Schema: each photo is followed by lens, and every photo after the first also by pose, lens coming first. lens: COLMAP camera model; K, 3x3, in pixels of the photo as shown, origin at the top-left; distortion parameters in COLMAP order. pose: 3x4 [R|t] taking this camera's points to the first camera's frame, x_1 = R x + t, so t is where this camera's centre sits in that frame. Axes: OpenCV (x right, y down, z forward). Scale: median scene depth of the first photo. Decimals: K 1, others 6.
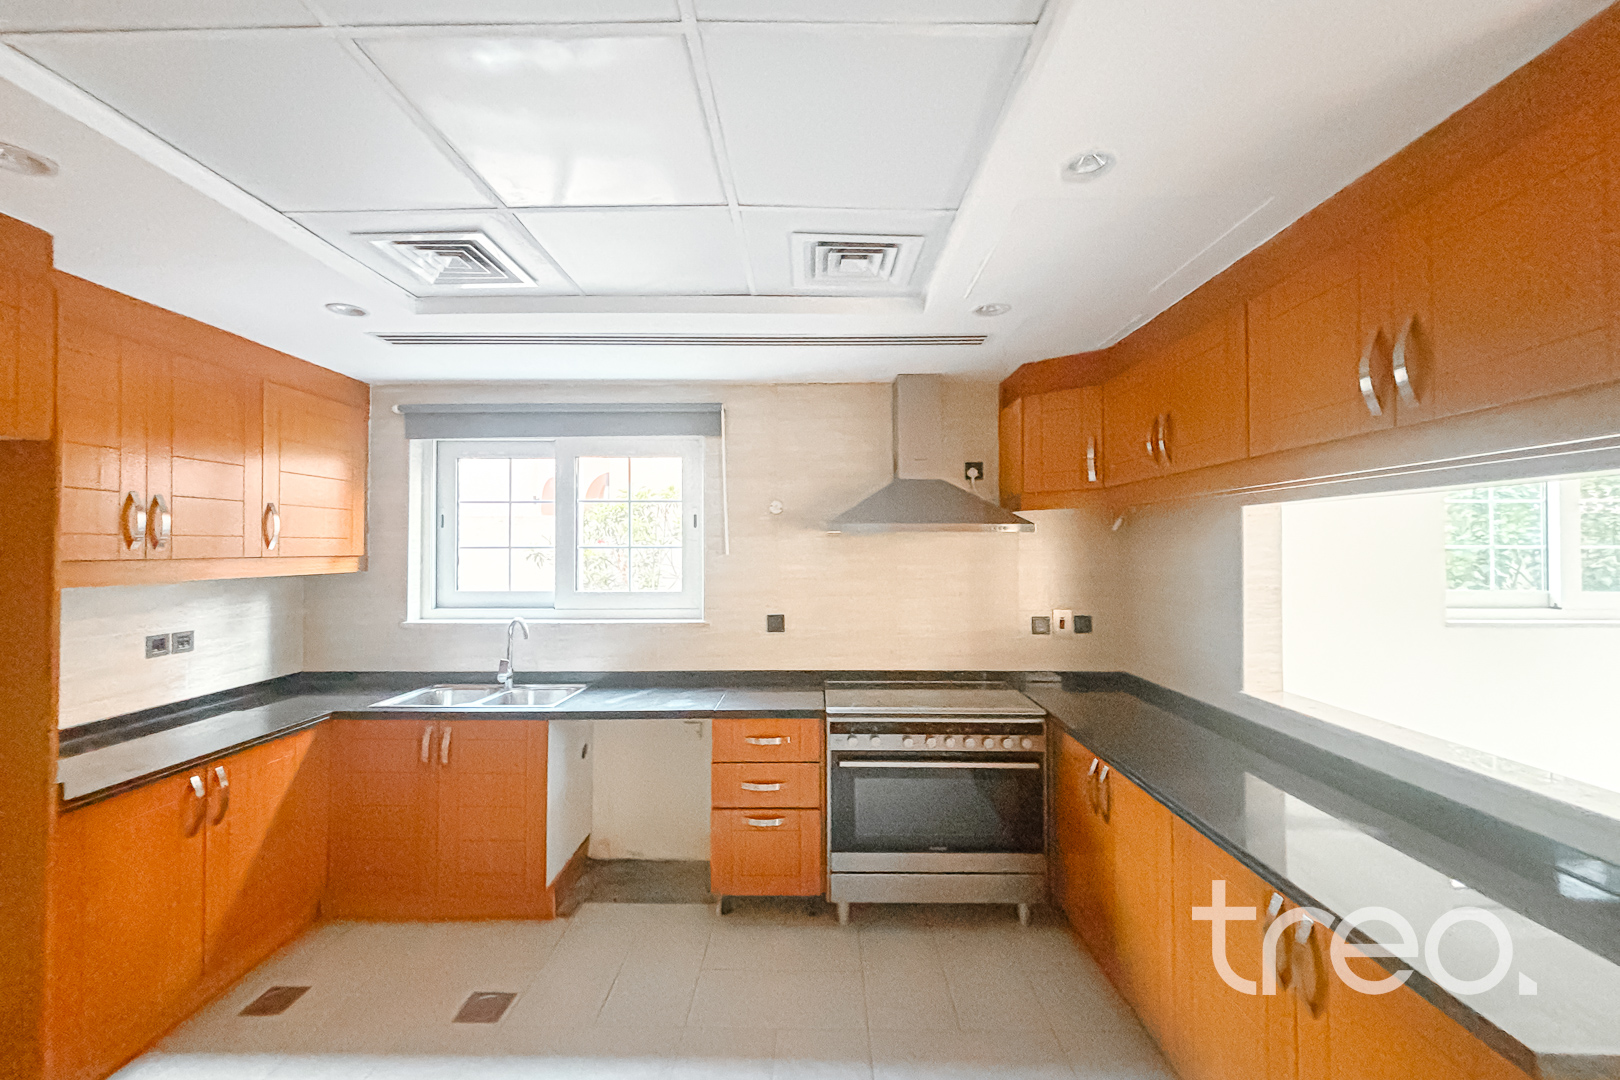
lens RADIAL K [[669.9, 0, 799.3], [0, 669.9, 560.7], [0, 0, 1]] dist [0.001089, -0.000207]
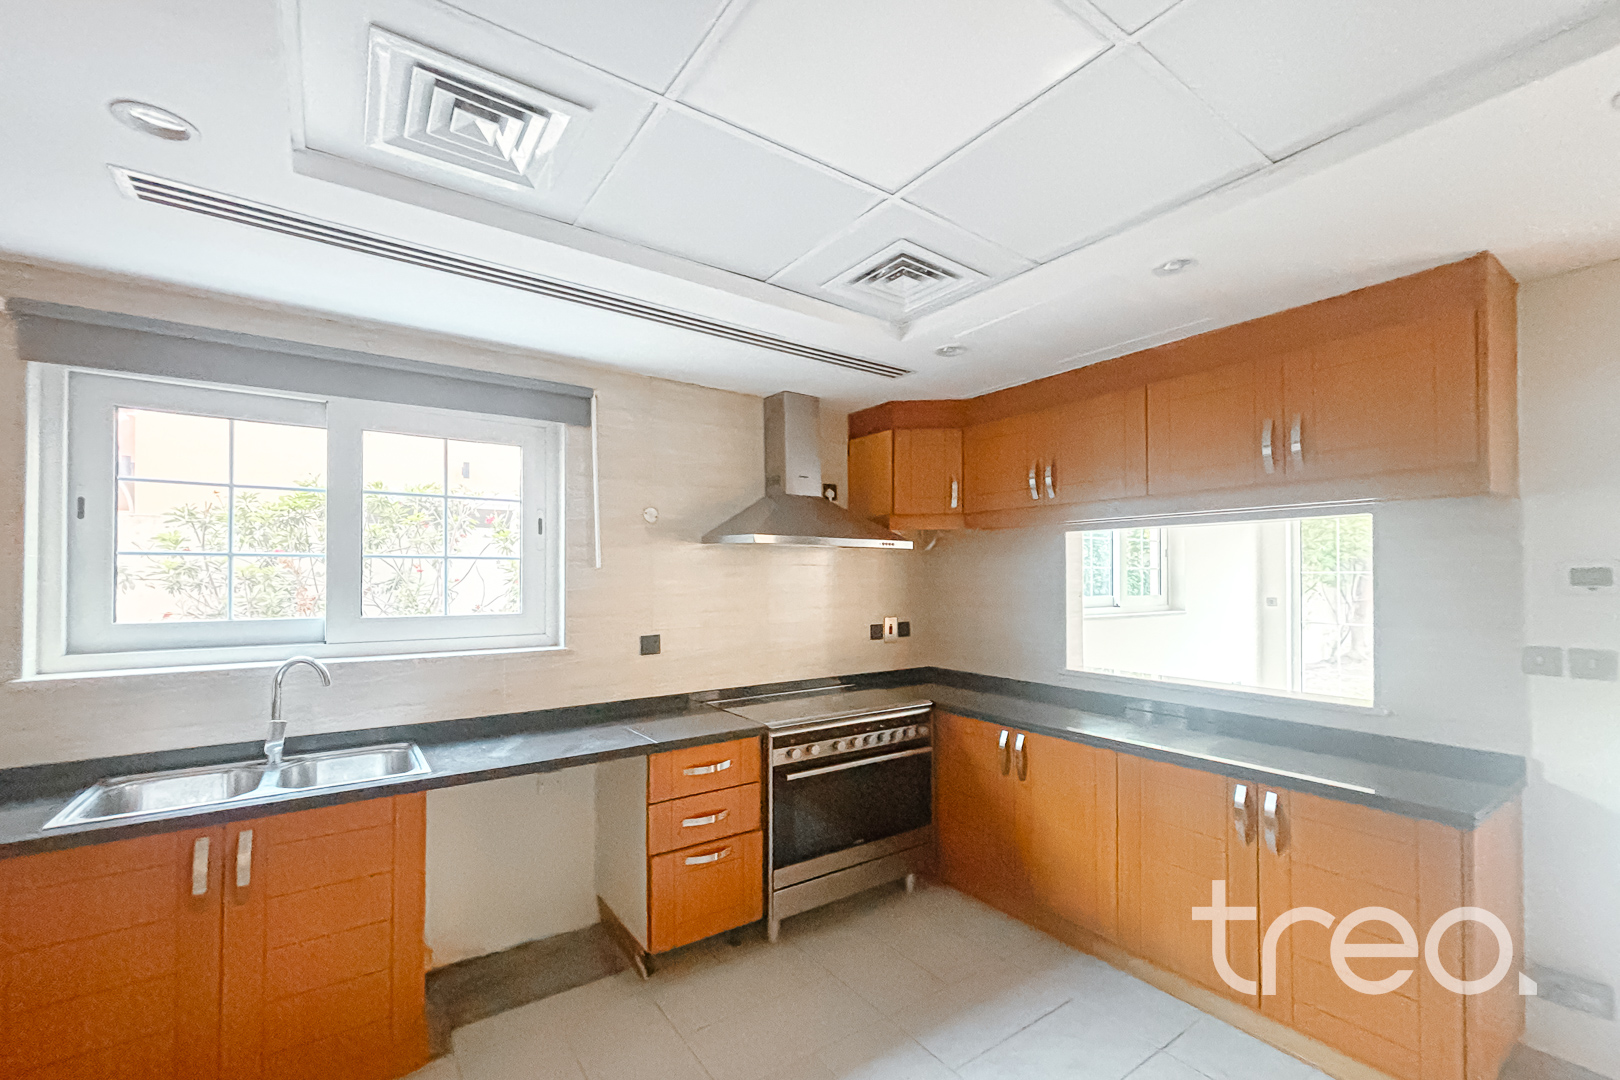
lens RADIAL K [[666.3, 0, 810.8], [0, 666.3, 590.6], [0, 0, 1]] dist [-0.010968, 0.000079]
pose [[0.801445, -0.009380, 0.597995, -0.408589], [0.009359, 0.999951, 0.003142, 0.021446], [-0.597995, 0.003078, 0.801494, 0.161178]]
